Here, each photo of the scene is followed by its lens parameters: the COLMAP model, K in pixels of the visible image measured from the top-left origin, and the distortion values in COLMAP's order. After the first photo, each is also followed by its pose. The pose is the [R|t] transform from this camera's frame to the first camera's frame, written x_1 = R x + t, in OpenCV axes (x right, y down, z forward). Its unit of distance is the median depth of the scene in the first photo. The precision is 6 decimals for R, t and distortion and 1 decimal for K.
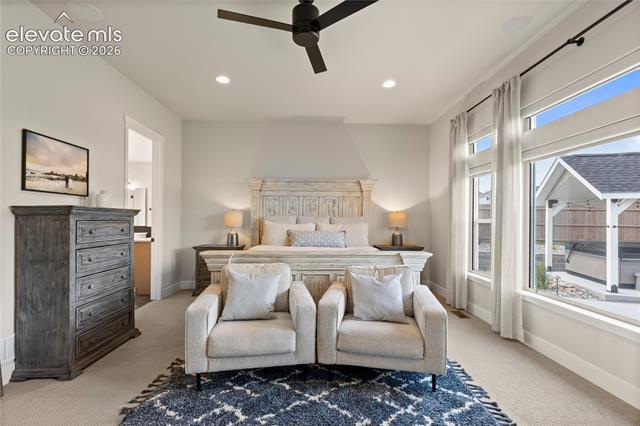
lens RADIAL K [[291.1, 0, 320.5], [0, 291.1, 212.4], [0, 0, 1]] dist [0.006808, -0.001827]
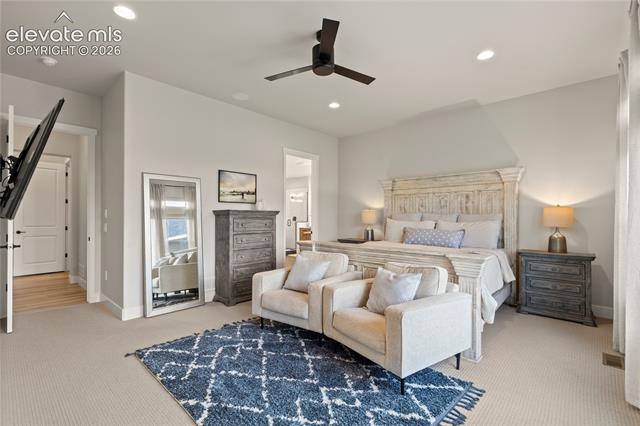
lens RADIAL K [[291.1, 0, 317.6], [0, 291.1, 208.8], [0, 0, 1]] dist [0.006808, -0.001827]
pose [[0.711762, -0.023544, -0.702026, 0.700436], [0.019218, 0.999717, -0.014043, 0.006126], [0.702158, -0.003496, 0.712013, 0.093786]]
